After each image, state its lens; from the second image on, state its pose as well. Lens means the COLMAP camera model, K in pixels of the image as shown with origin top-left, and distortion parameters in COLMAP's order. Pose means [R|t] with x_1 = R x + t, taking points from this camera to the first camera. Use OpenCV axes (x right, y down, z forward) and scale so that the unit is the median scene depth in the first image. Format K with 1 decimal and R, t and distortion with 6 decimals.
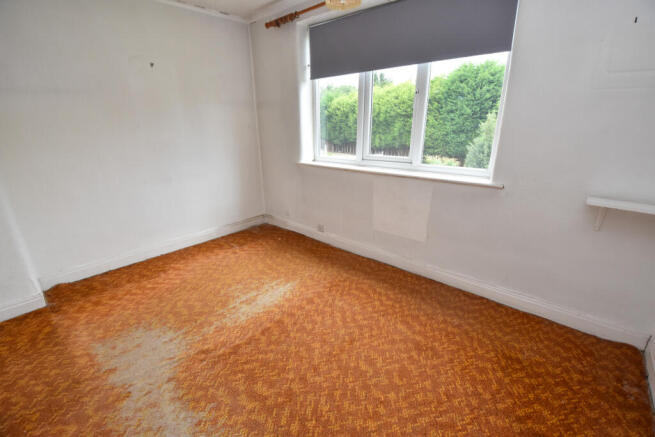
lens RADIAL K [[284.3, 0, 327.5], [0, 284.3, 218.5], [0, 0, 1]] dist [-0.000732, -0.016694]
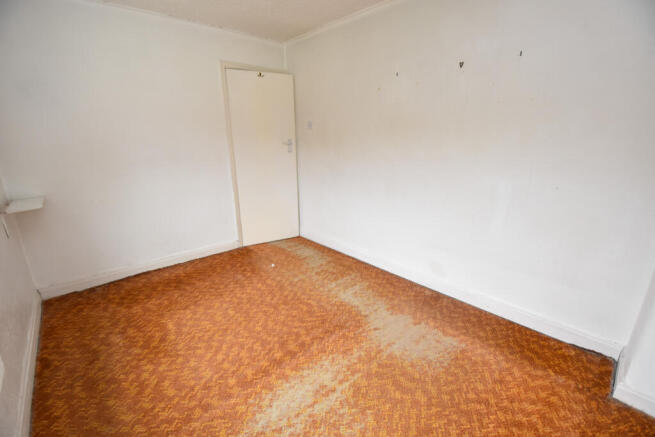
lens RADIAL K [[284.3, 0, 327.5], [0, 284.3, 218.5], [0, 0, 1]] dist [-0.000732, -0.016694]
pose [[-0.993237, -0.020918, 0.114204, -0.404218], [0.048334, 0.819852, 0.570532, -0.522723], [-0.105565, 0.572193, -0.813296, 1.498863]]
